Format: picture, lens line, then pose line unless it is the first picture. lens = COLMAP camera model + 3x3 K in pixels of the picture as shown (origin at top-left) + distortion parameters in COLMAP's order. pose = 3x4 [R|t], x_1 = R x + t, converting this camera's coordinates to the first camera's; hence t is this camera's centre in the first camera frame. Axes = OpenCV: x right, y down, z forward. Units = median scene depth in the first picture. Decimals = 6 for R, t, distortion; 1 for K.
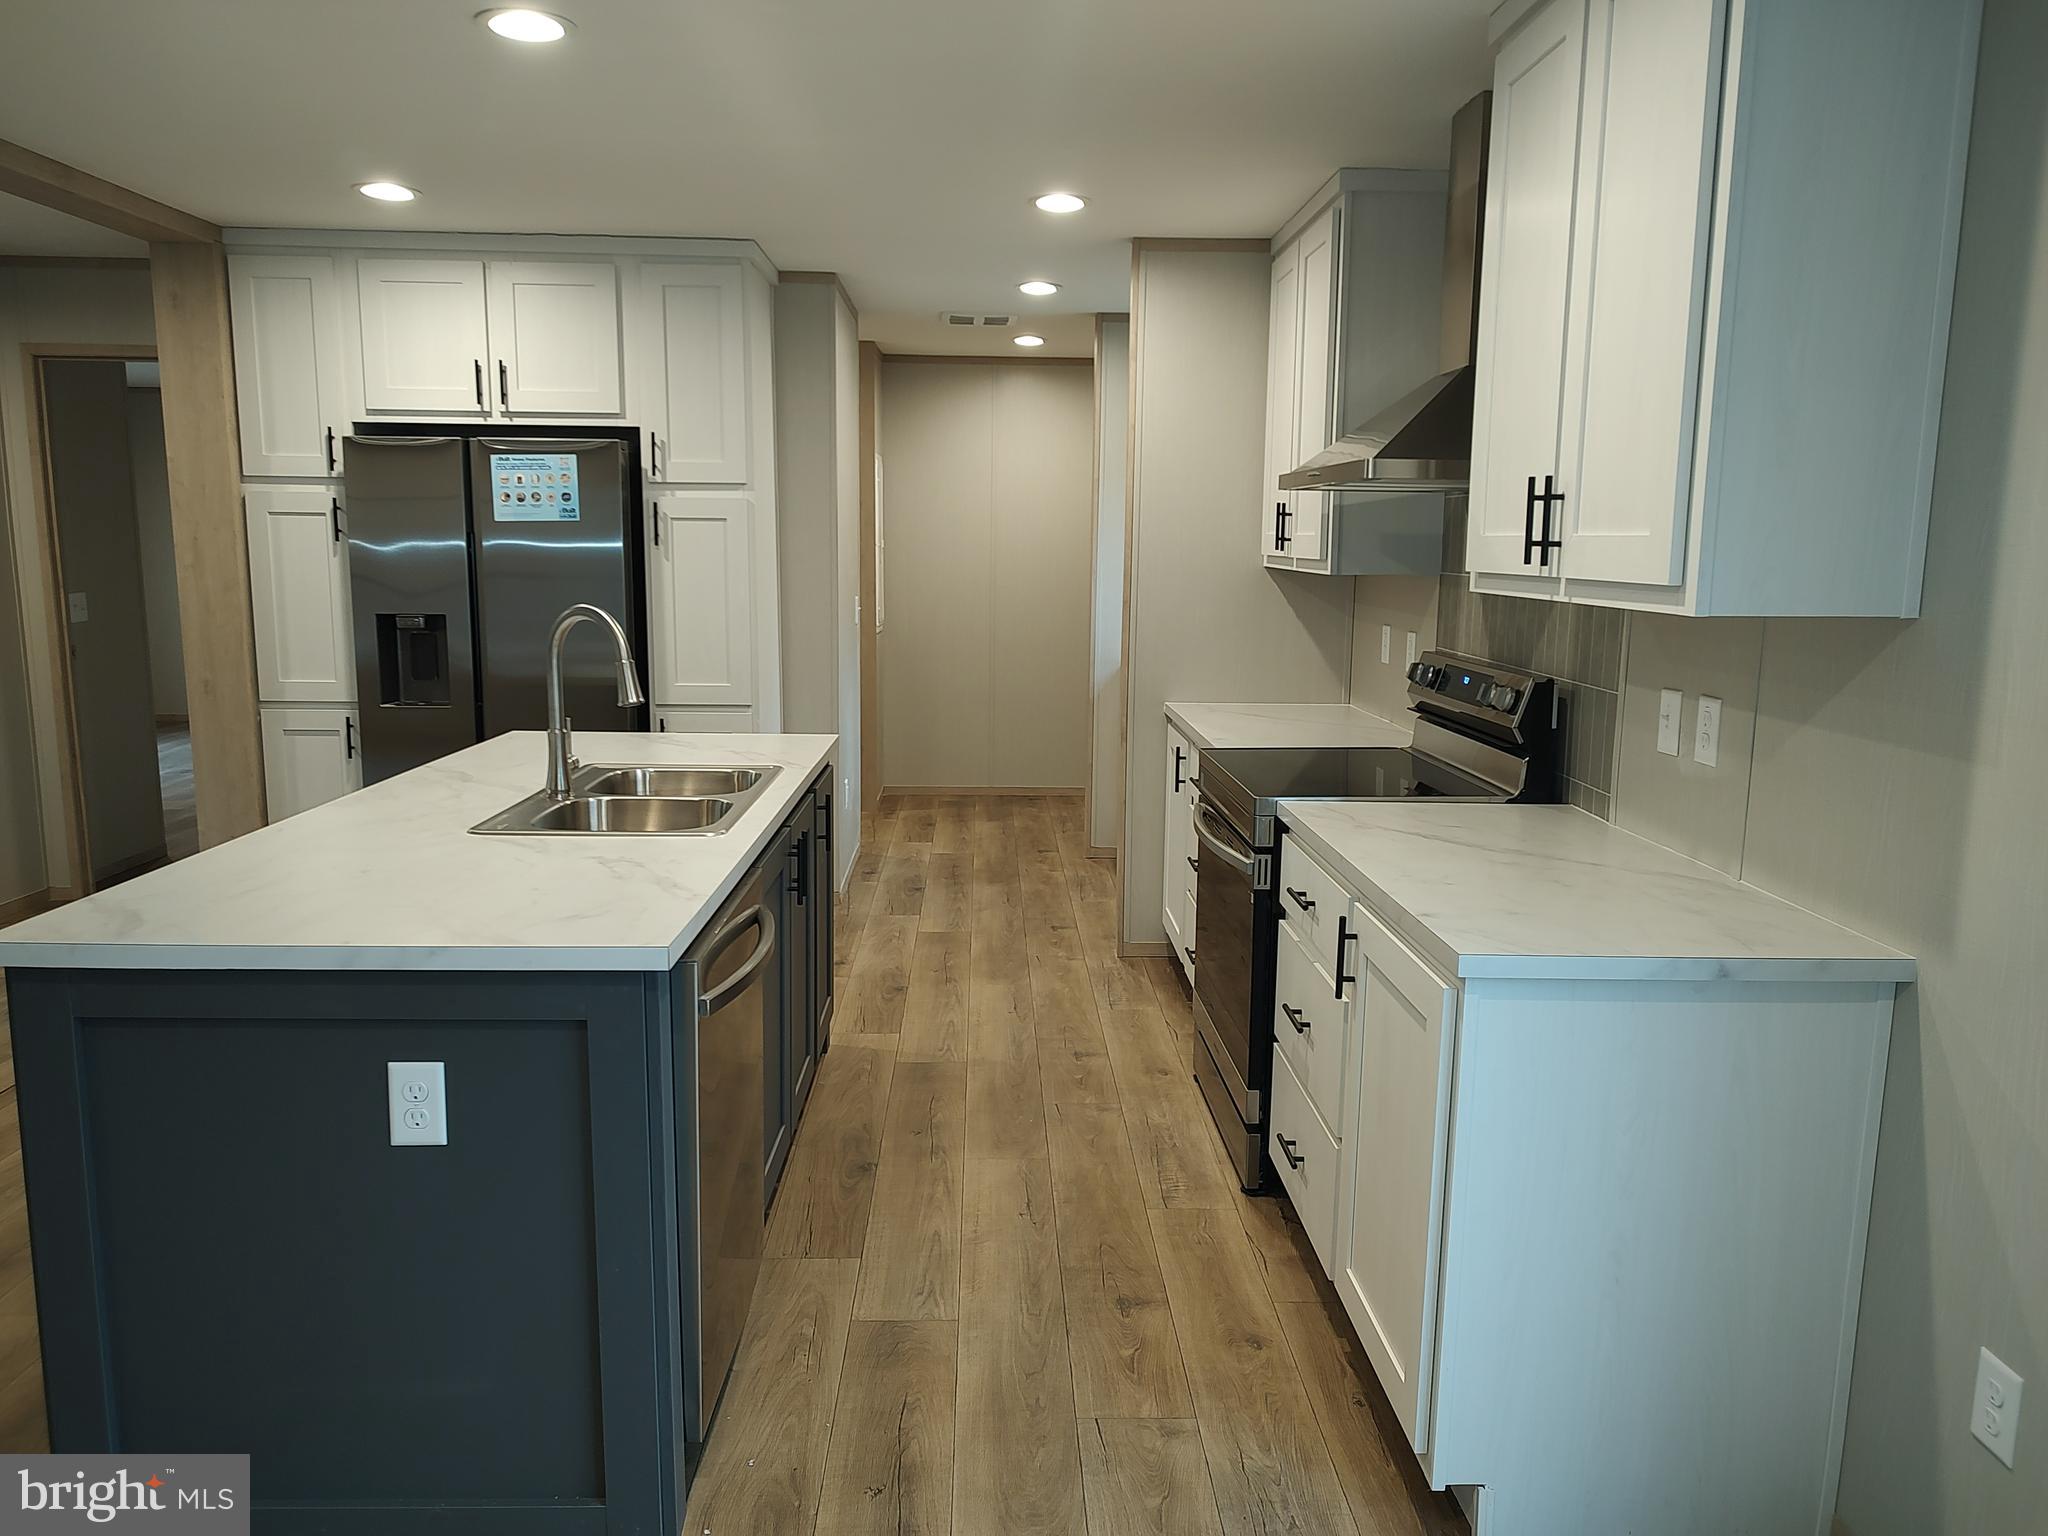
lens RADIAL K [[1469.8, 0, 1011.1], [0, 1469.8, 783.7], [0, 0, 1]] dist [0.036563, -0.035422]
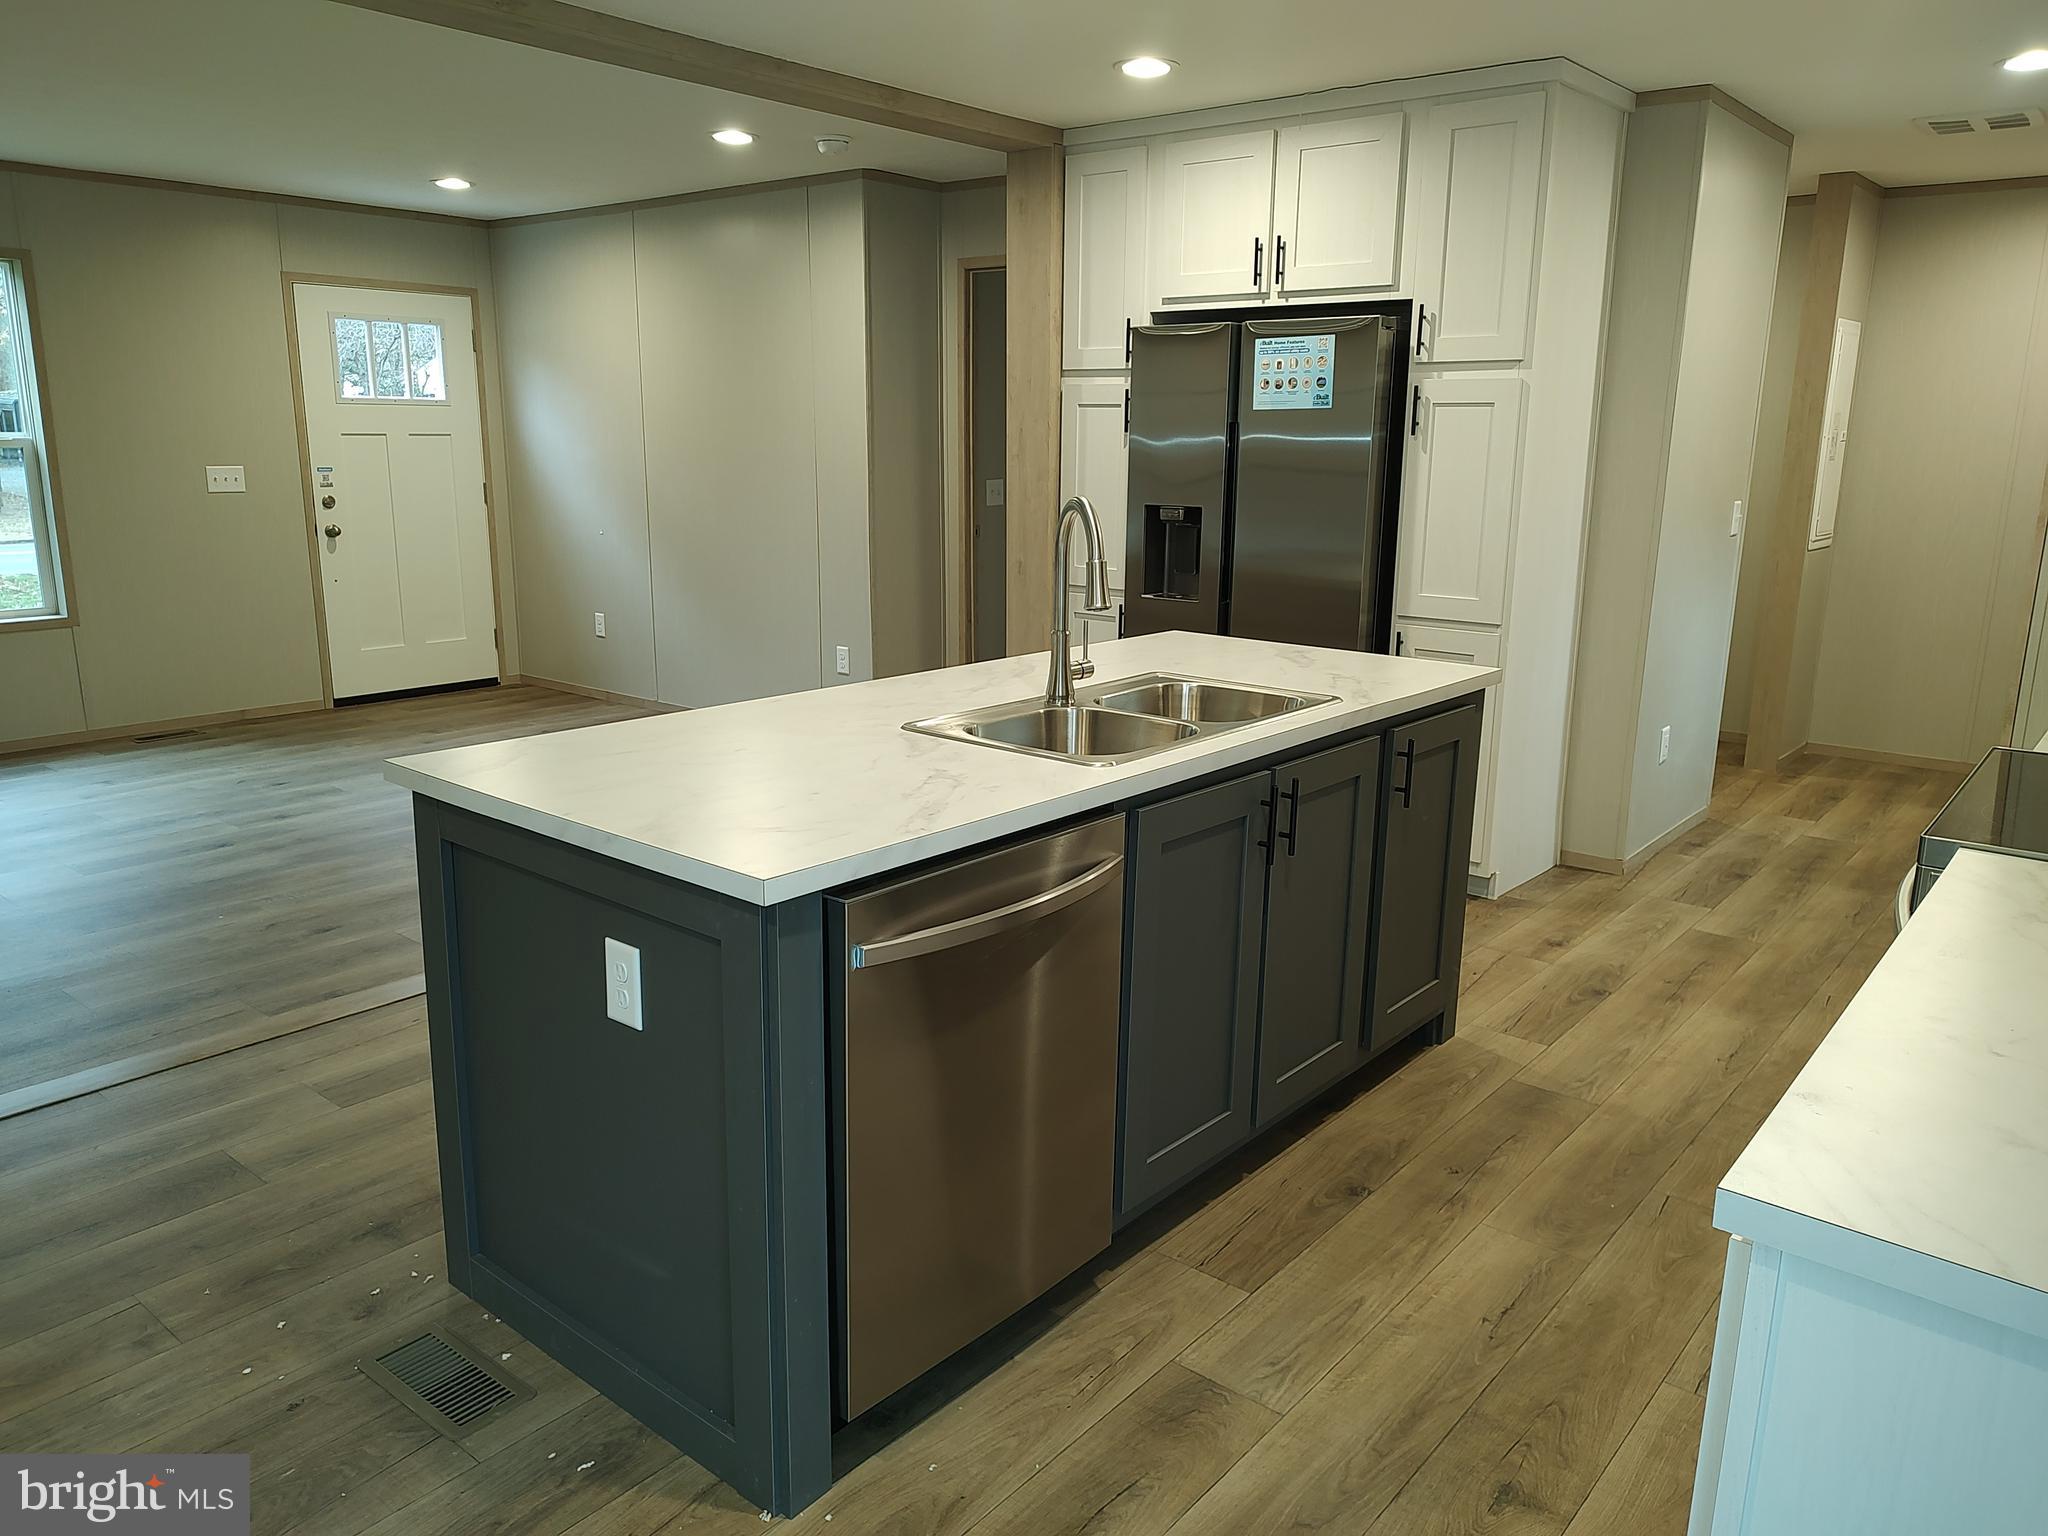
lens RADIAL K [[1469.8, 0, 1024.1], [0, 1469.8, 771.1], [0, 0, 1]] dist [0.036563, -0.035422]
pose [[0.750294, 0.148520, -0.644206, 0.188724], [-0.111039, 0.988906, 0.098665, -0.024670], [0.651713, -0.002495, 0.758462, 0.181424]]
